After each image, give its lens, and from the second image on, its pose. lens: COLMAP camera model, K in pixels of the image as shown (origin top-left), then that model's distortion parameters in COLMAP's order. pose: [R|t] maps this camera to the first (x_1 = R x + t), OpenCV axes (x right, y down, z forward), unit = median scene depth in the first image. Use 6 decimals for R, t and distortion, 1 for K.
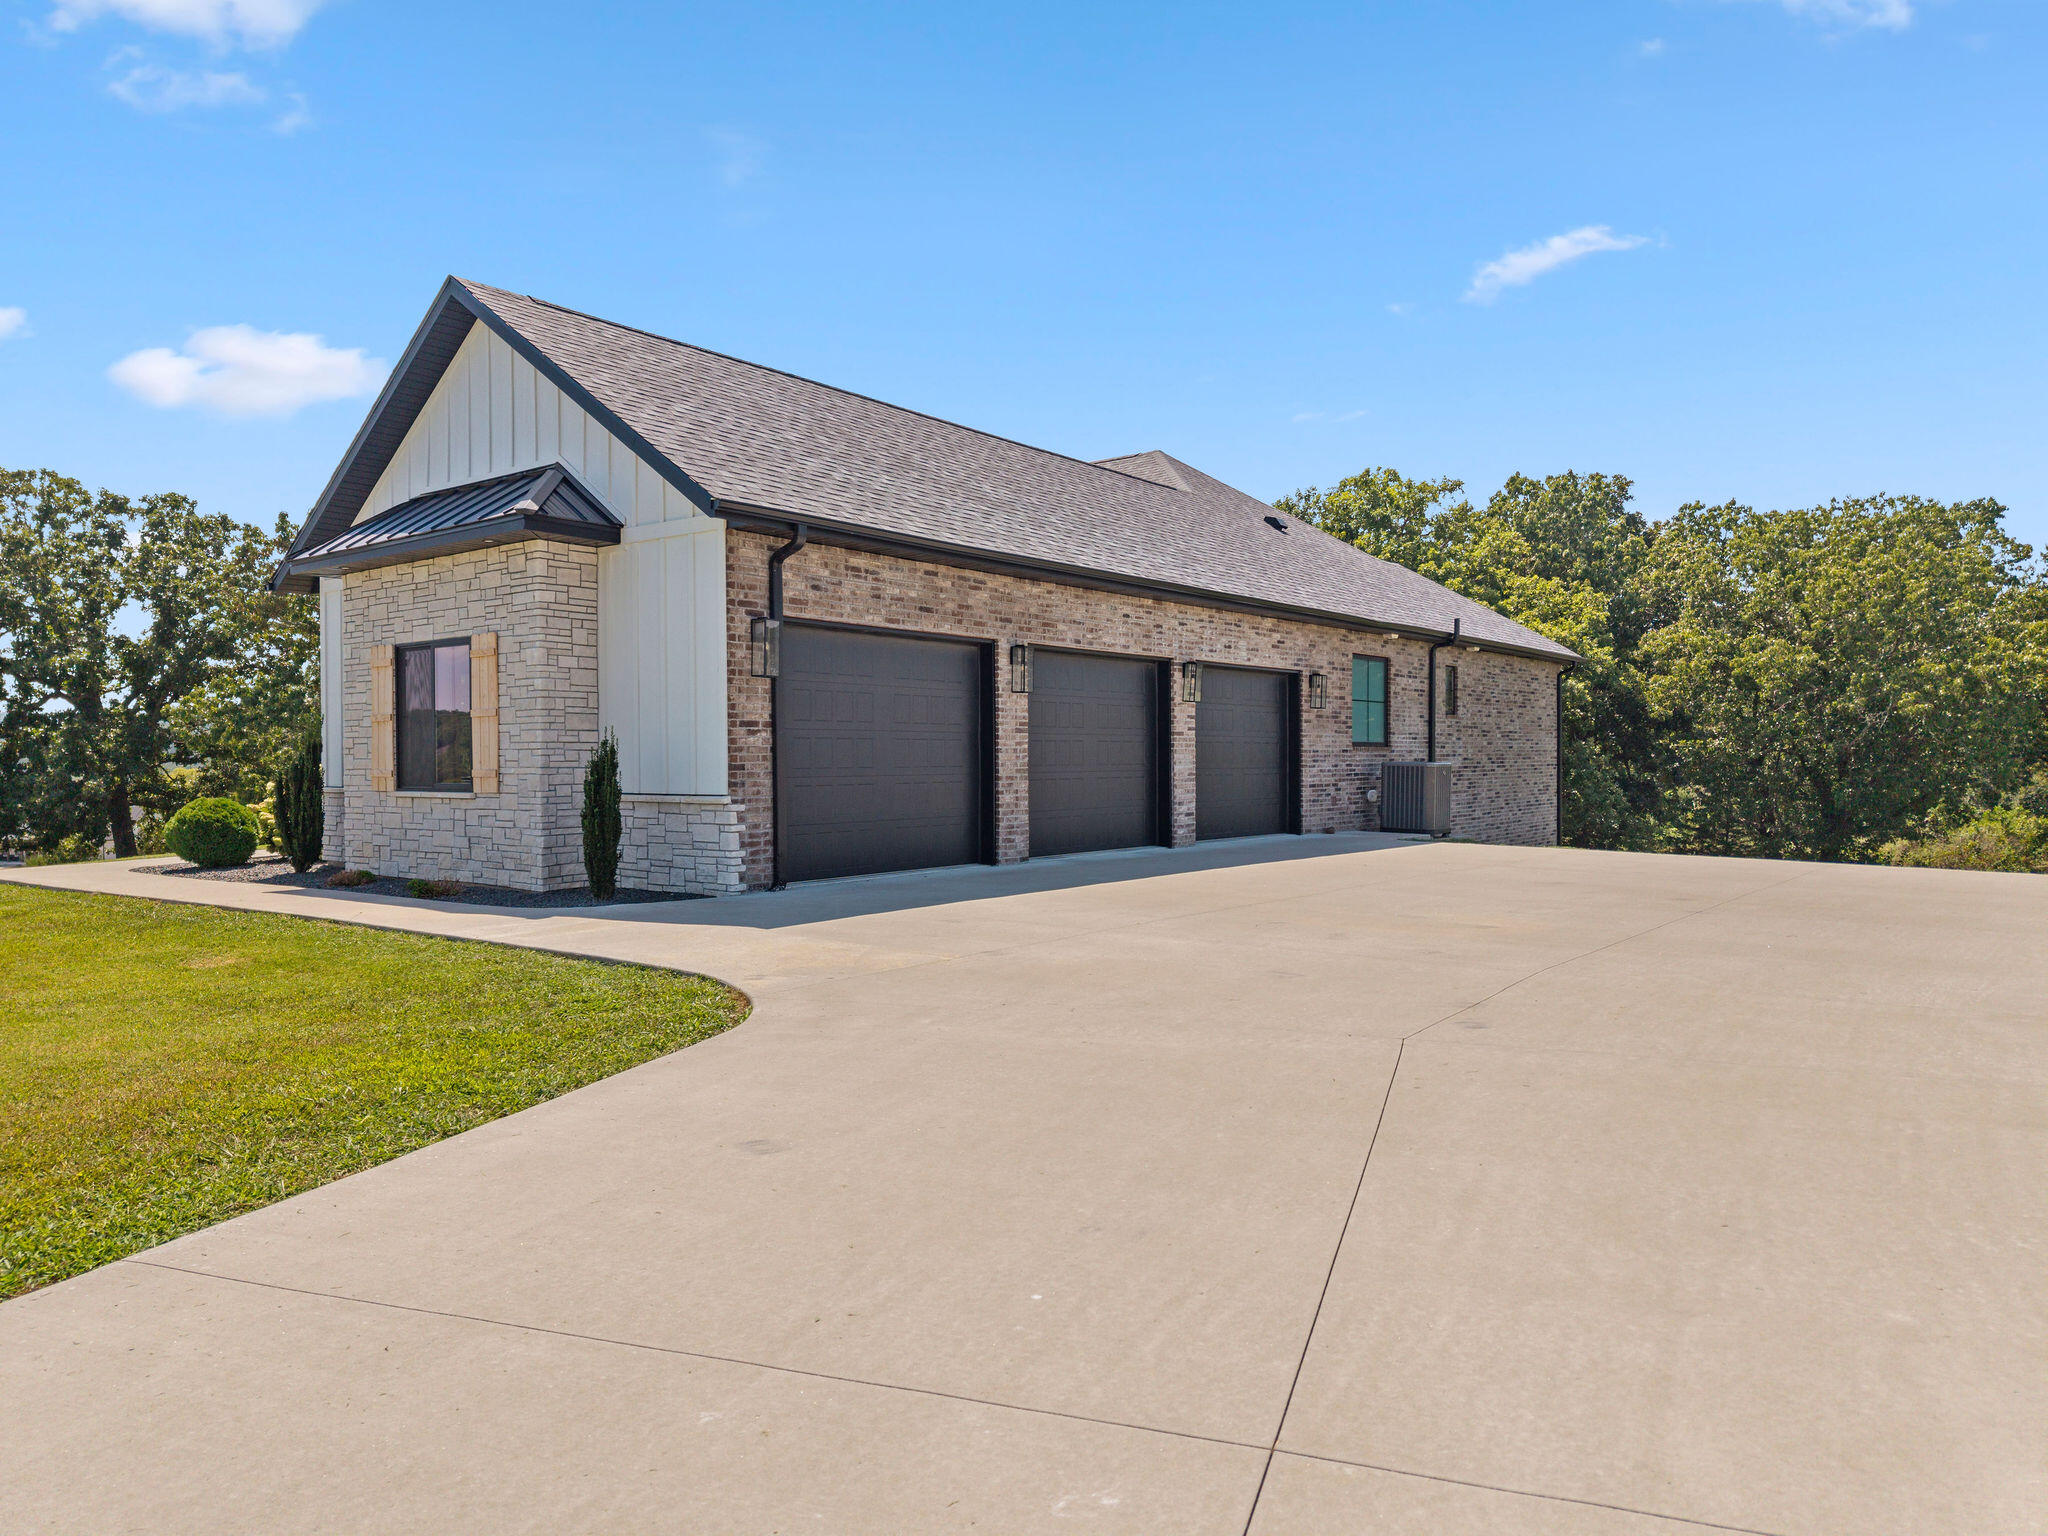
lens RADIAL K [[1365.5, 0, 1024.4], [0, 1365.5, 749.1], [0, 0, 1]] dist [0.024269, -0.021512]
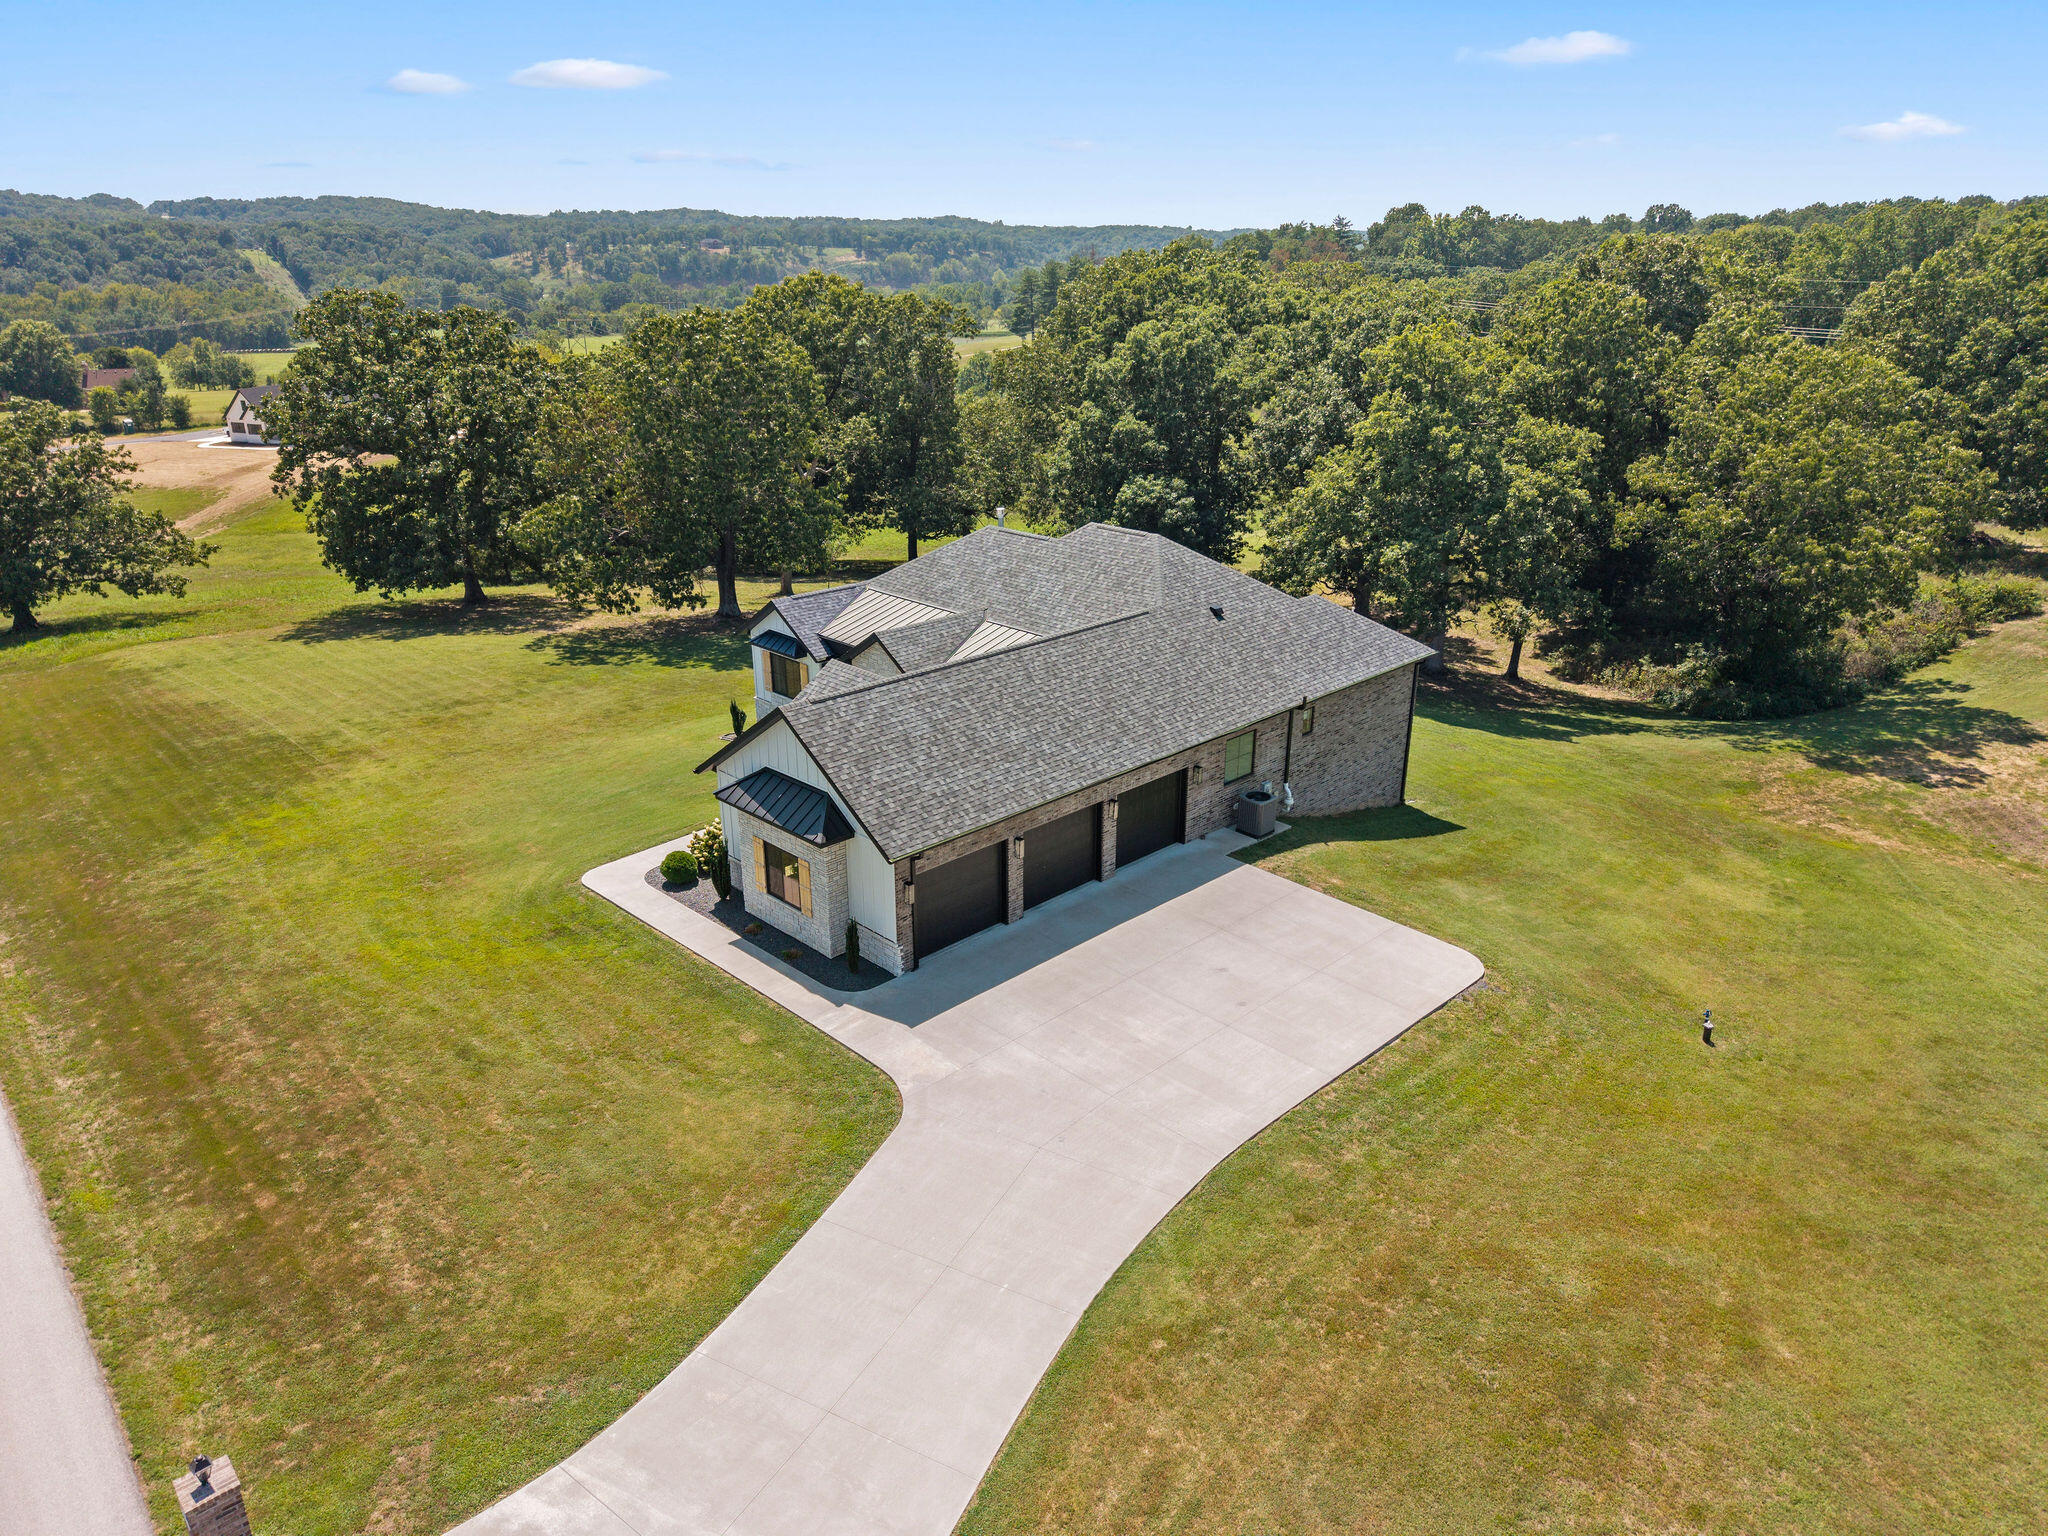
lens RADIAL K [[1365.5, 0, 1028.3], [0, 1365.5, 751.8], [0, 0, 1]] dist [0.024269, -0.021512]
pose [[0.992322, 0.047588, -0.114158, 0.218985], [-0.004563, 0.936470, 0.350718, -0.829971], [0.123596, -0.347505, 0.929497, -0.891841]]
